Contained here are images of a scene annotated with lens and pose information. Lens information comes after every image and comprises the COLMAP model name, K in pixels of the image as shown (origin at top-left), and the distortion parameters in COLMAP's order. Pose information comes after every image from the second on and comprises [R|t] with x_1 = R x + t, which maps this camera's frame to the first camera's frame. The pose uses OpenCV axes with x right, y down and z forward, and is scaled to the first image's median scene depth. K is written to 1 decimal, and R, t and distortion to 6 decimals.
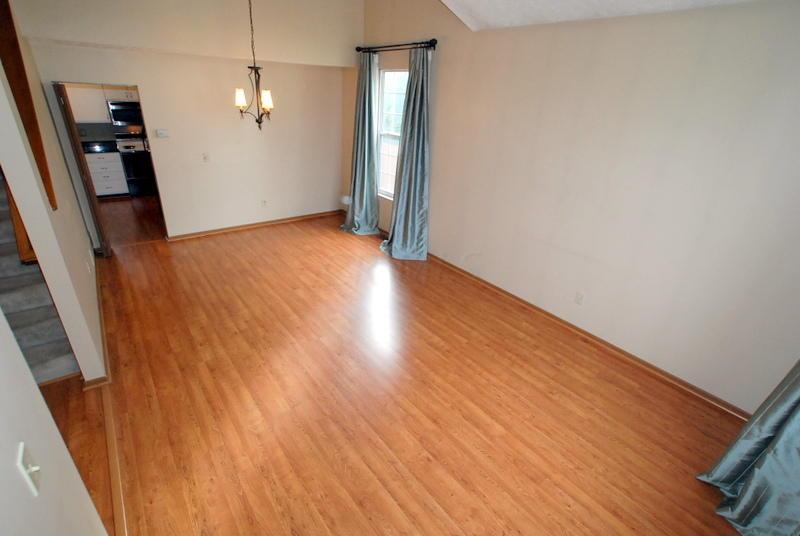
lens RADIAL K [[384.1, 0, 399.8], [0, 384.1, 276.2], [0, 0, 1]] dist [-0.073792, 0.031917]
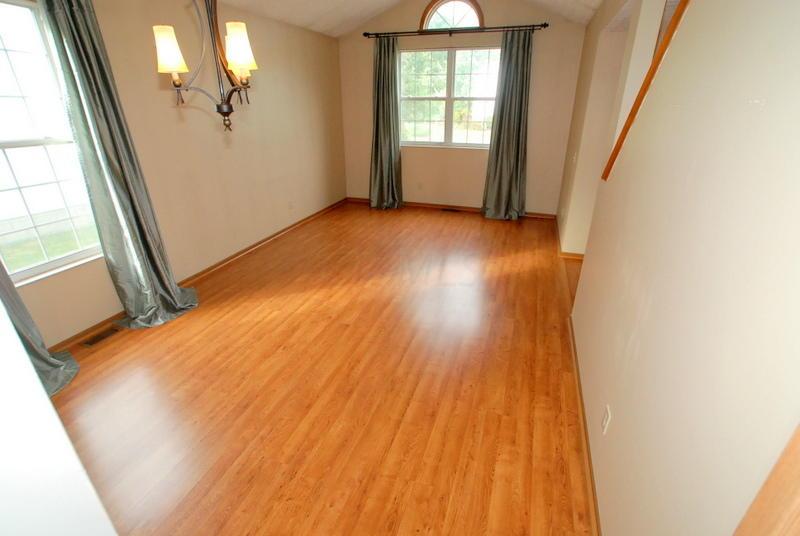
lens RADIAL K [[392.7, 0, 400.7], [0, 392.7, 278.3], [0, 0, 1]] dist [-0.068783, 0.000822]
pose [[-0.563763, -0.388779, 0.728713, -1.091785], [0.330618, 0.702289, 0.630461, -0.611455], [-0.756877, 0.596356, -0.267387, 1.362992]]
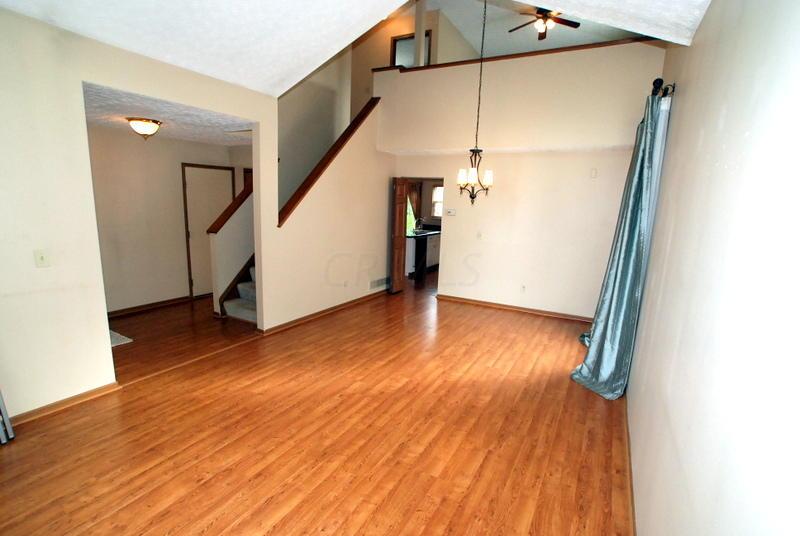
lens RADIAL K [[384.1, 0, 399.8], [0, 384.1, 276.2], [0, 0, 1]] dist [-0.073792, 0.031917]
pose [[0.402401, 0.139375, -0.904792, 0.714687], [-0.411610, 0.910353, -0.042830, -0.089884], [0.817710, 0.389656, 0.423695, 0.574214]]
